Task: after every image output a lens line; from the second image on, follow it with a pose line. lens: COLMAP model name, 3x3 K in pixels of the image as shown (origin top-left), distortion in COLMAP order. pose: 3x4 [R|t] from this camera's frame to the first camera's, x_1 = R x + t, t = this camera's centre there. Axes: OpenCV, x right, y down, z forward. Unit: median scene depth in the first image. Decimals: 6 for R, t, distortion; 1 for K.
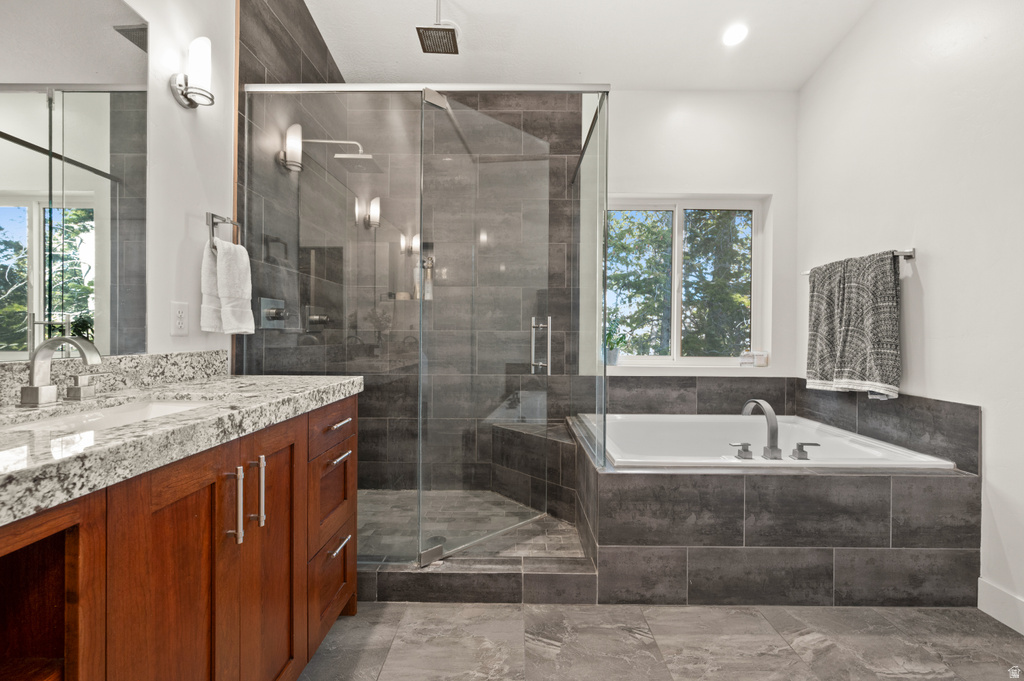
lens RADIAL K [[408.9, 0, 515.3], [0, 408.9, 335.0], [0, 0, 1]] dist [-0.000006, -0.000260]
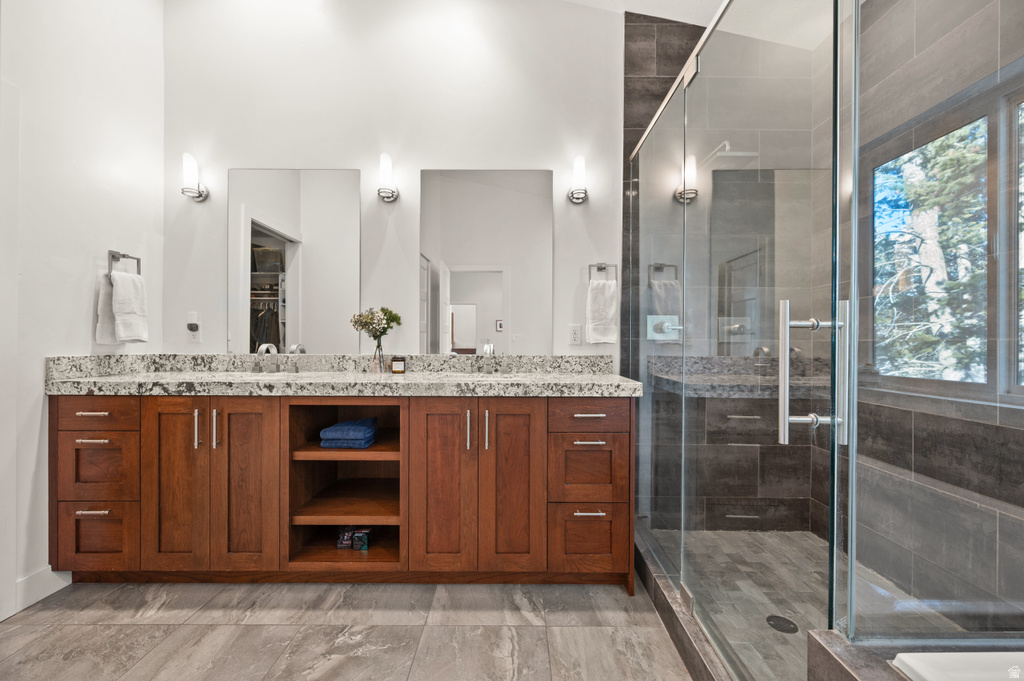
lens RADIAL K [[408.9, 0, 515.4], [0, 408.9, 343.0], [0, 0, 1]] dist [-0.000006, -0.000260]
pose [[-0.003468, -0.004798, -0.999982, 1.058957], [-0.005256, 0.999975, -0.004780, 0.003872], [0.999980, 0.005240, -0.003493, 1.002417]]
